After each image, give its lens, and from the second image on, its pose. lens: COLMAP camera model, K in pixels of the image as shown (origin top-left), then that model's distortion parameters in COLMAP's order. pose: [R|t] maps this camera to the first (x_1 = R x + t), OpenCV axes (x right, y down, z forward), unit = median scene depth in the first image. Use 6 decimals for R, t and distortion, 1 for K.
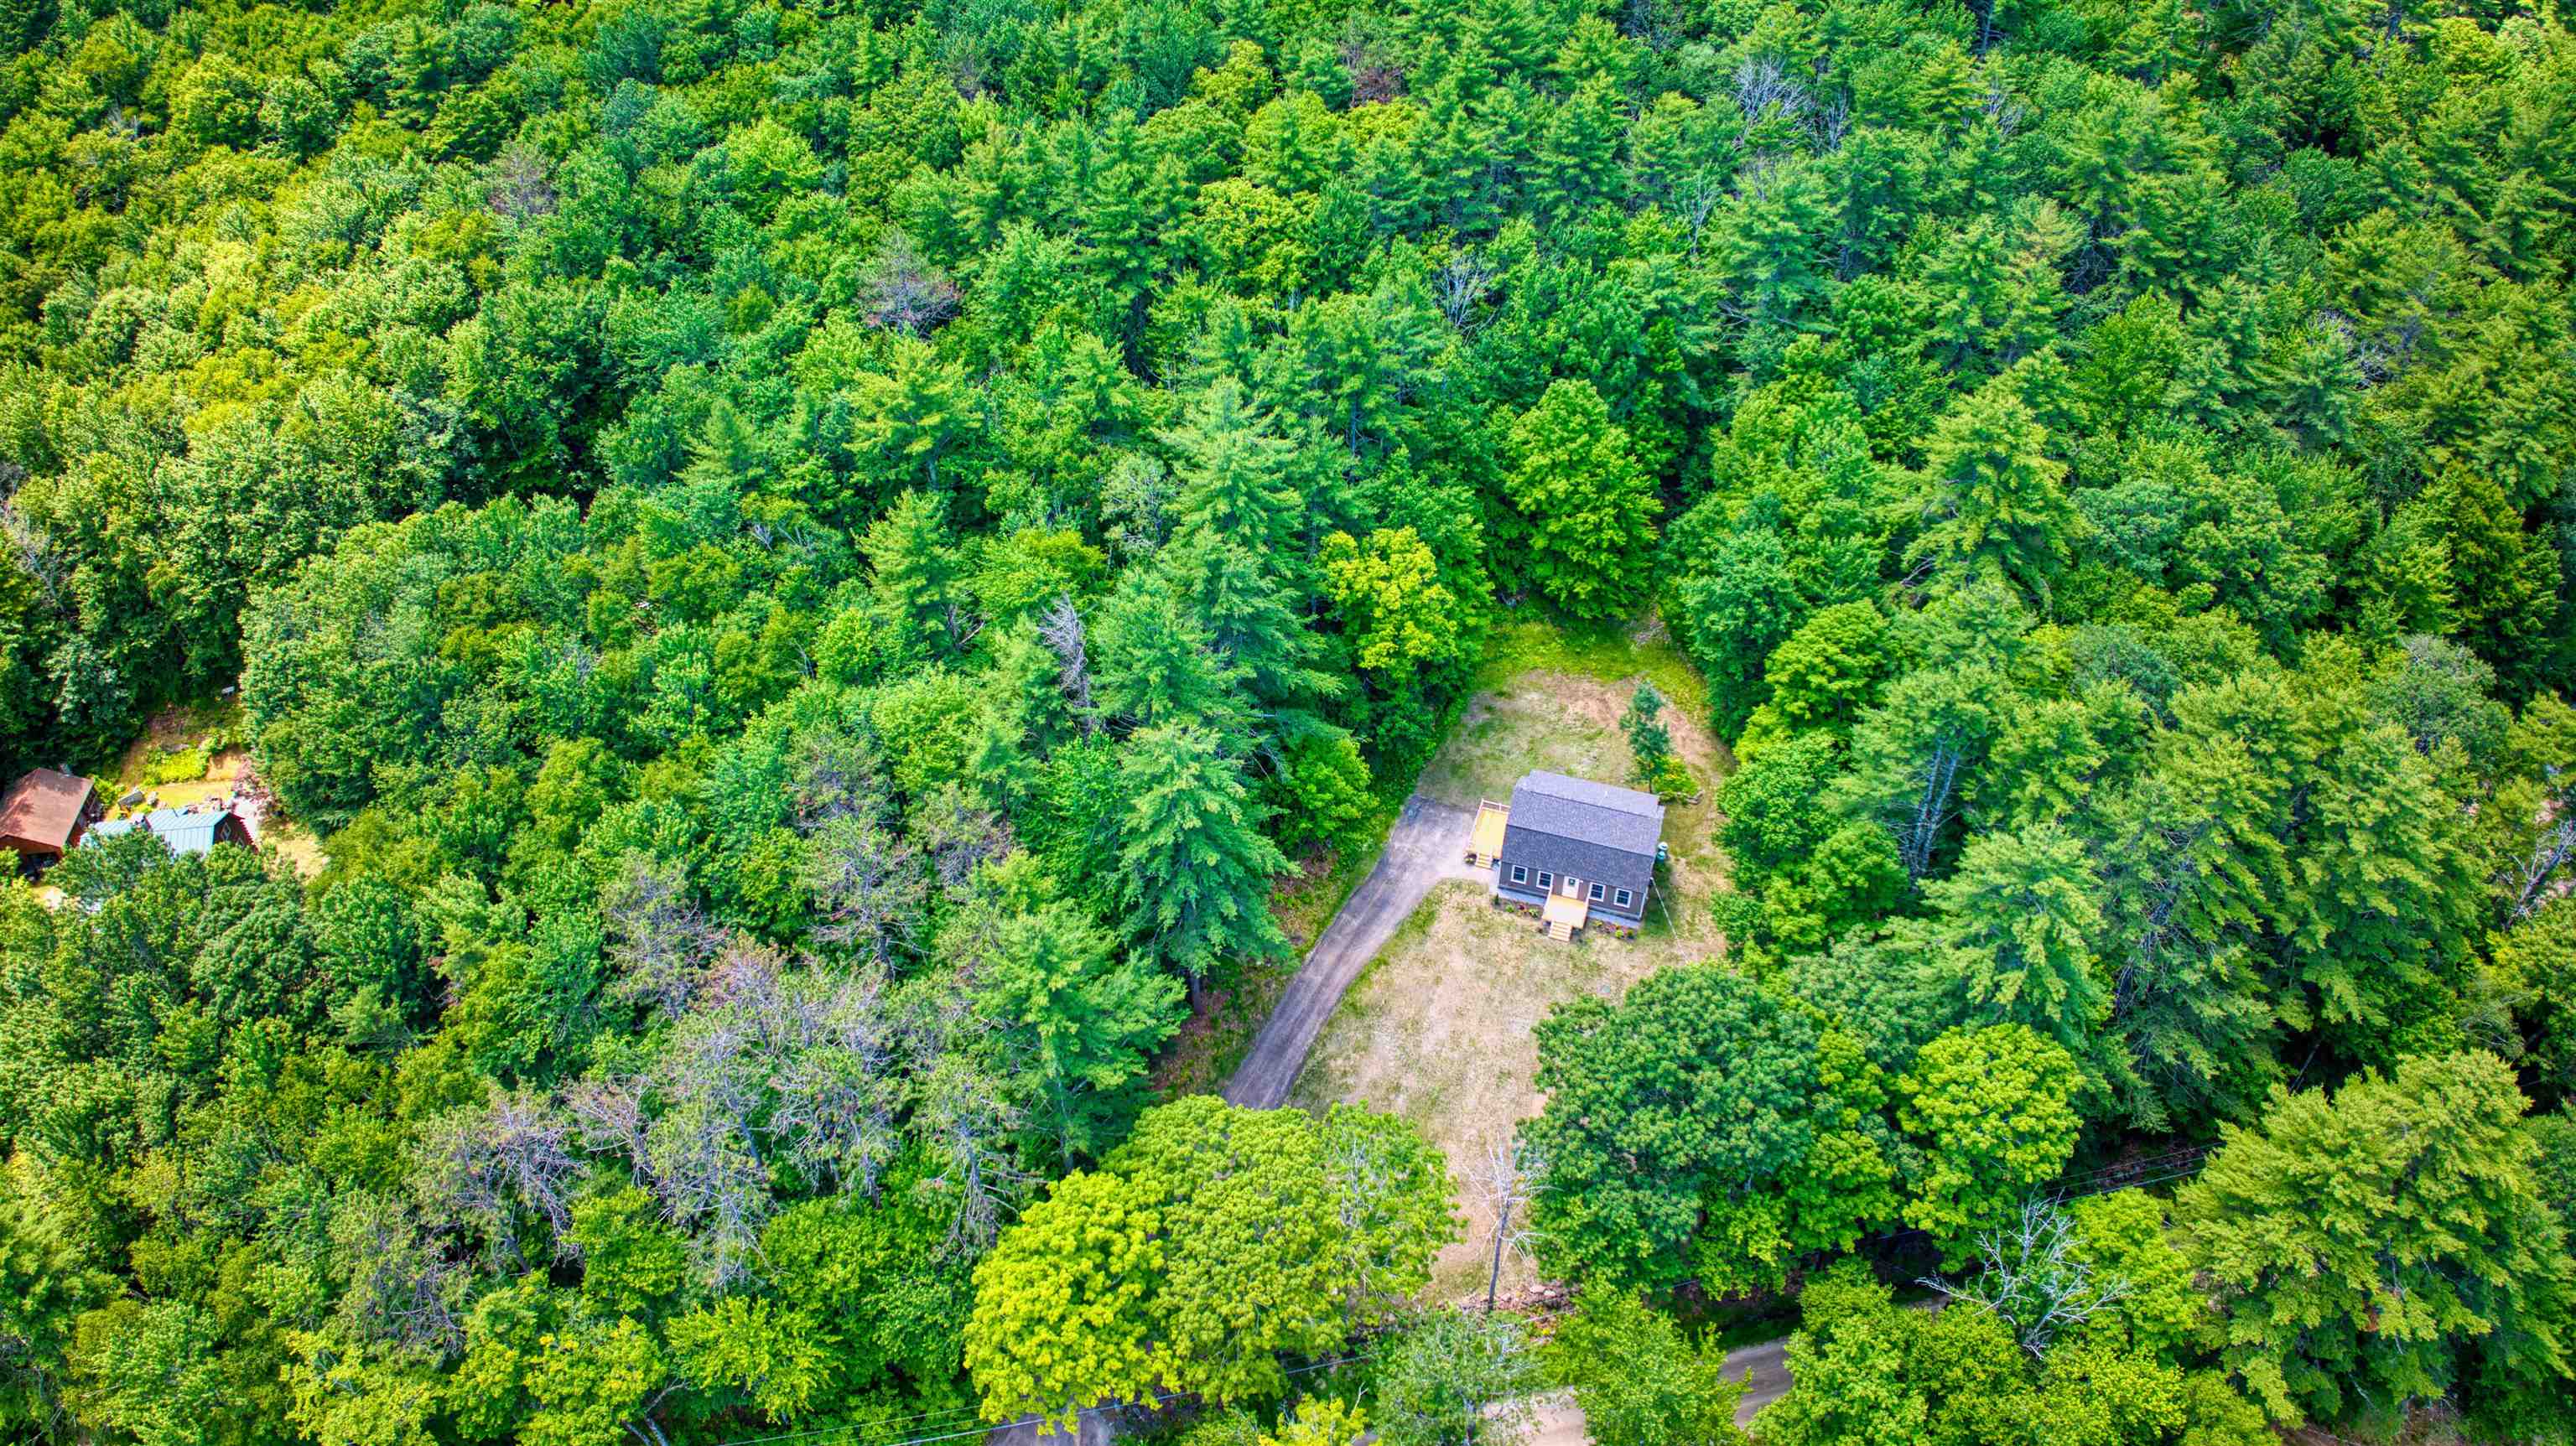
lens RADIAL K [[1816.4, 0, 1288.0], [0, 1816.4, 723.0], [0, 0, 1]] dist [-0.101146, -0.016362]
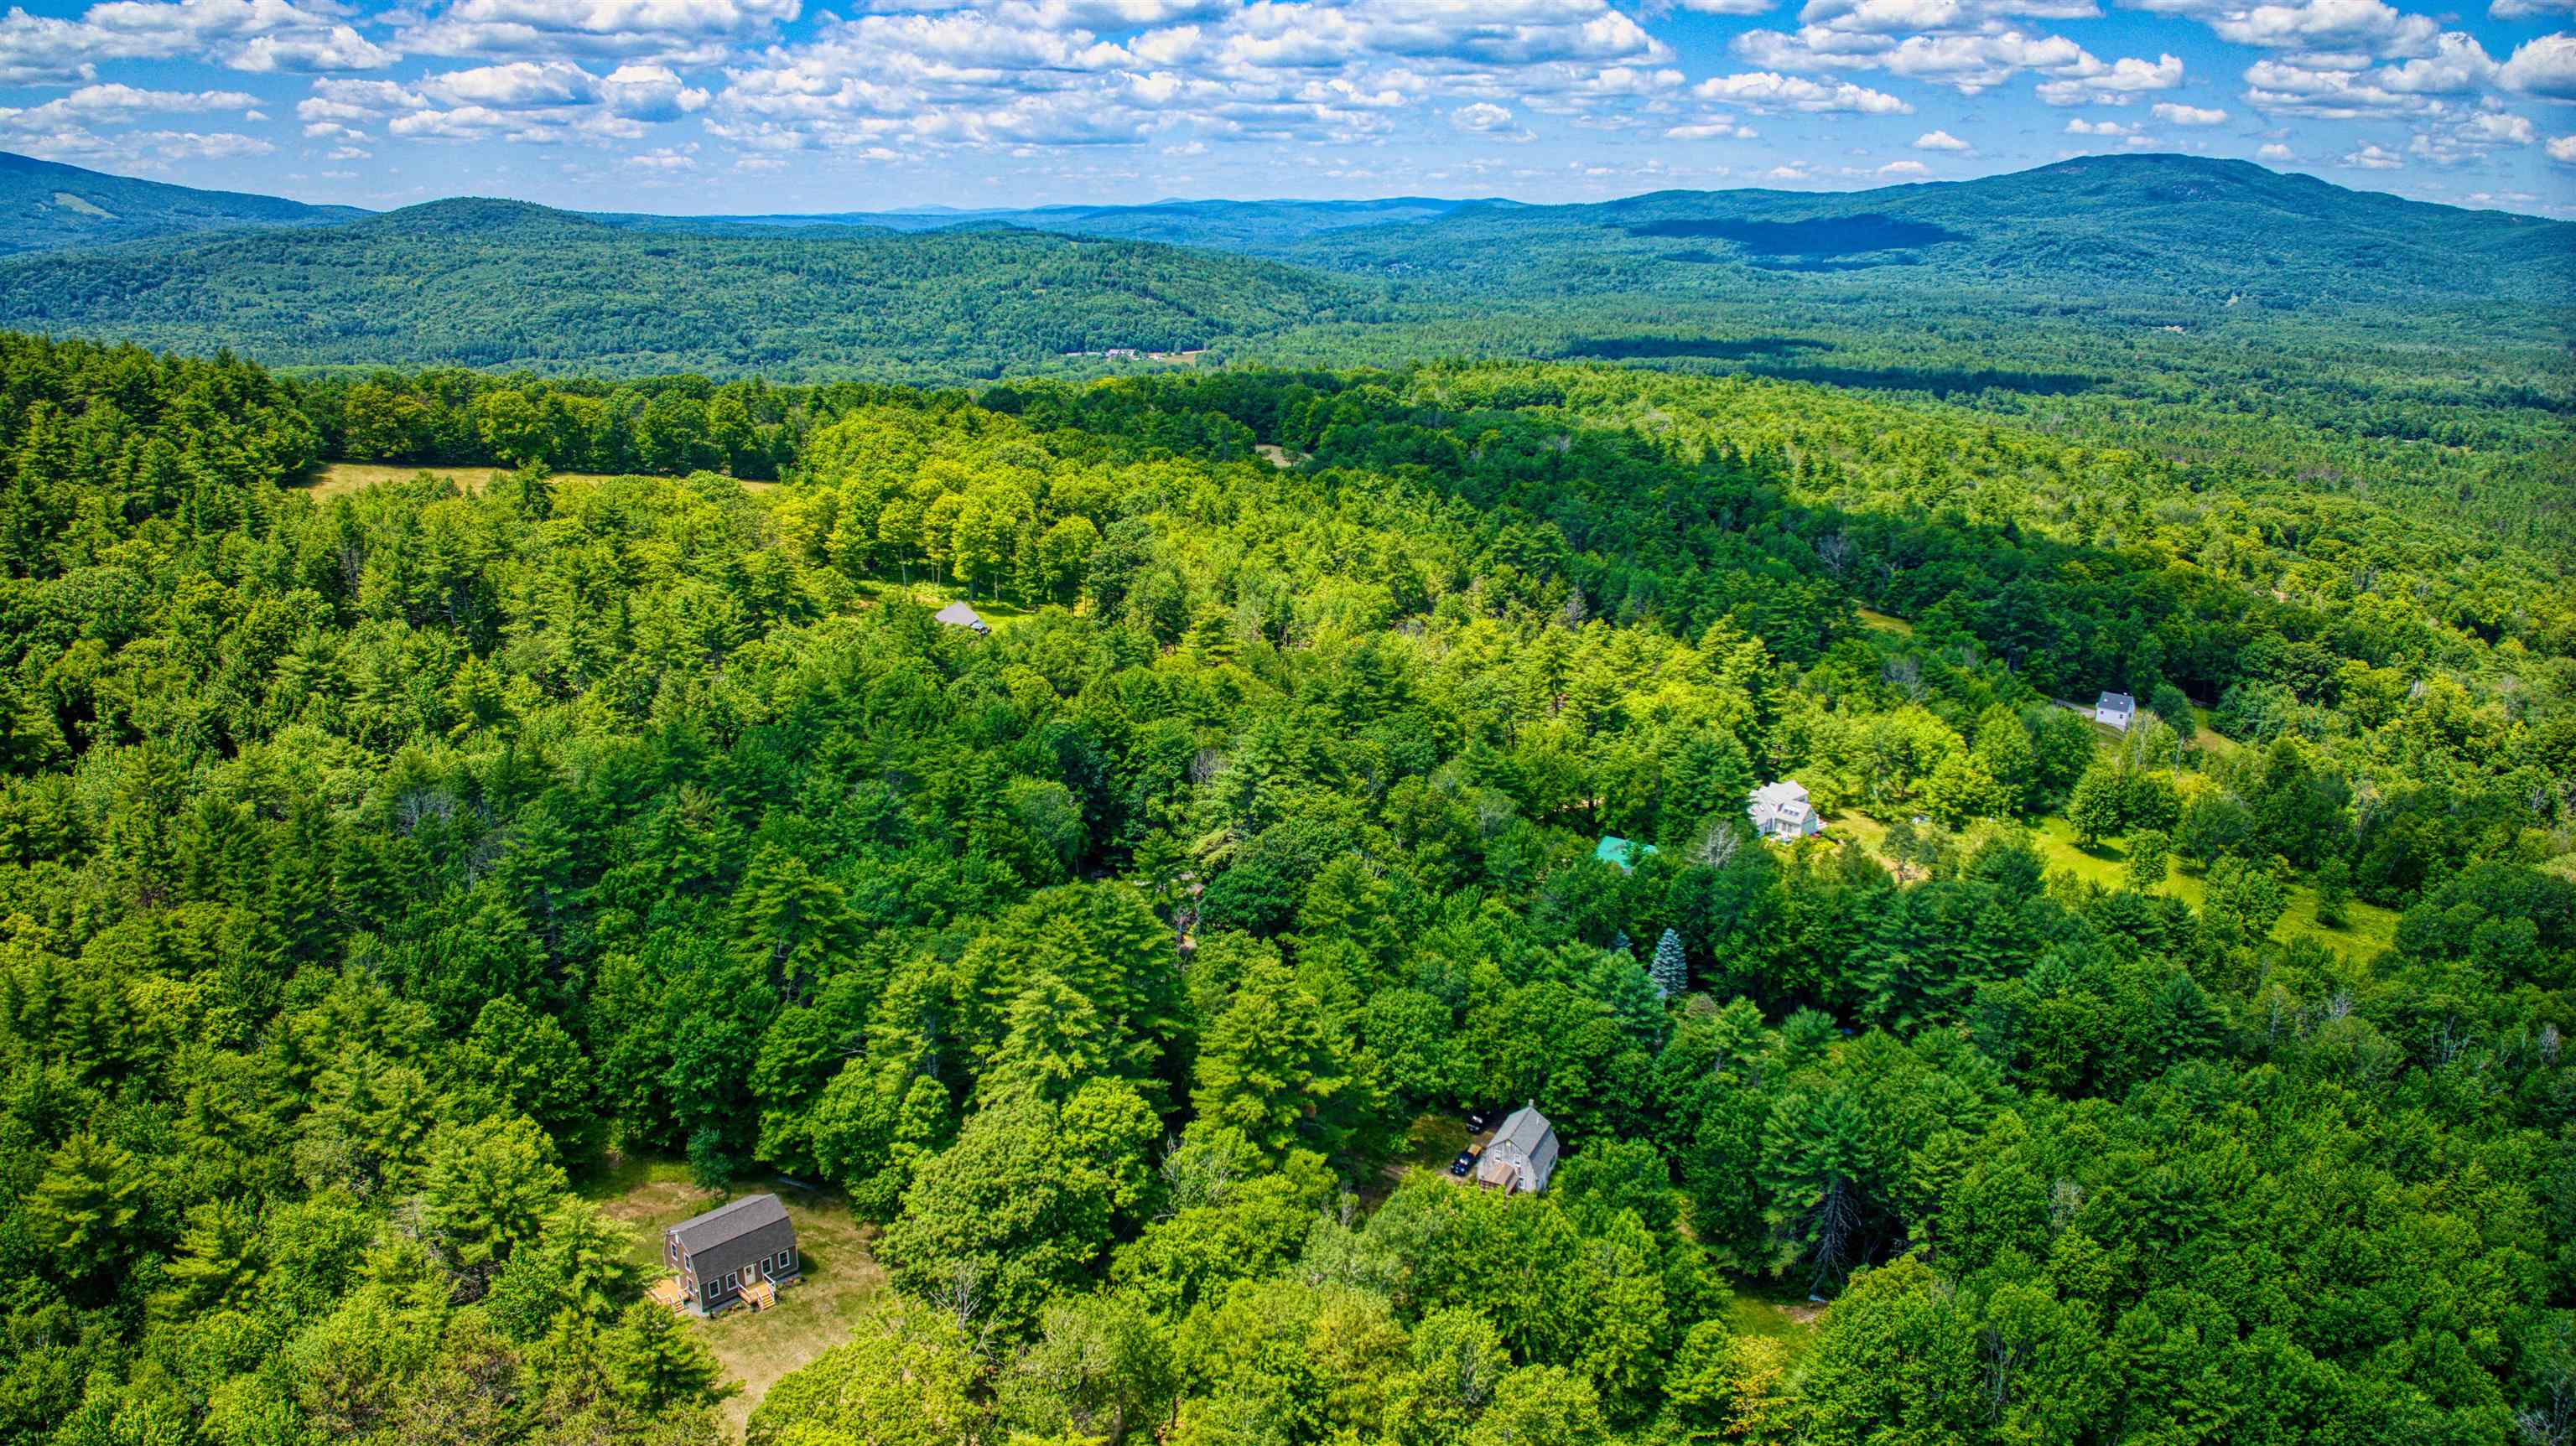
lens RADIAL K [[1816.4, 0, 1288.0], [0, 1816.4, 723.0], [0, 0, 1]] dist [-0.101146, -0.016362]
pose [[0.450049, -0.240377, 0.860044, -0.670882], [0.603249, 0.791955, -0.094325, 0.125946], [-0.658442, 0.561272, 0.501426, -0.147431]]
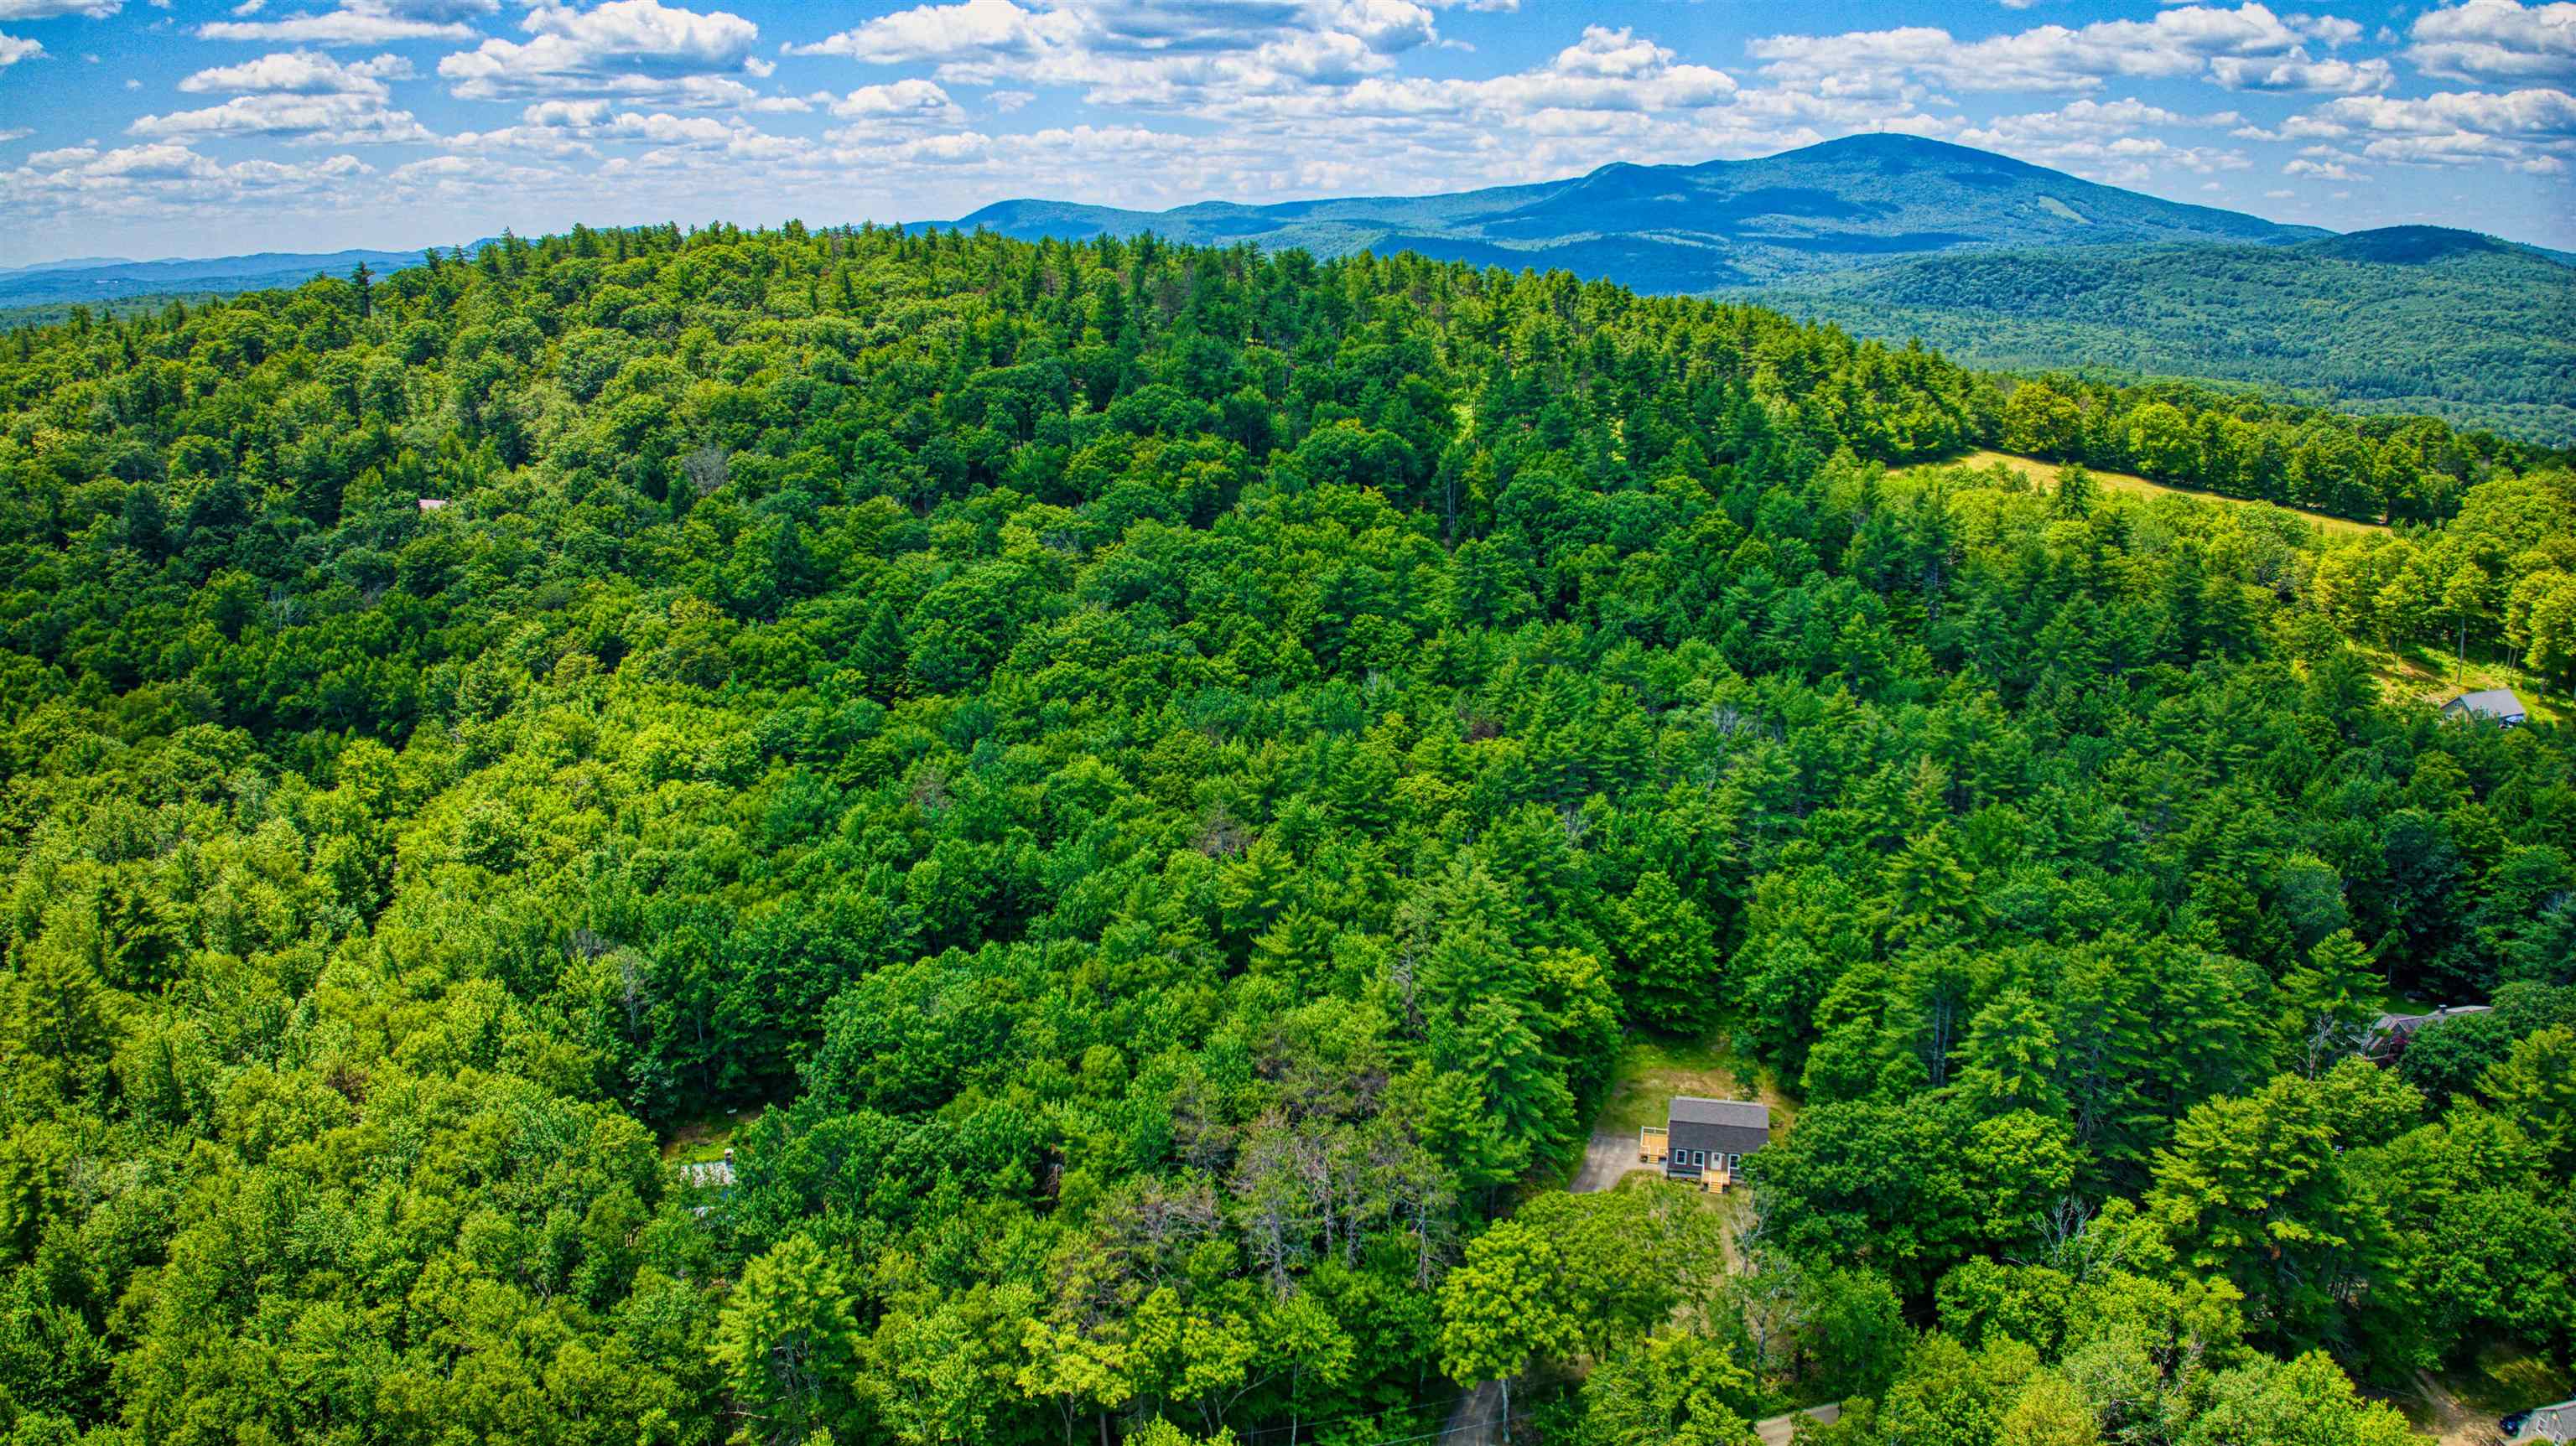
lens RADIAL K [[1816.4, 0, 1288.0], [0, 1816.4, 723.0], [0, 0, 1]] dist [-0.101146, -0.016362]
pose [[0.995634, -0.026753, 0.089427, -0.308370], [0.065096, 0.885631, -0.459805, 0.412333], [-0.066899, 0.463619, 0.883505, -0.445031]]
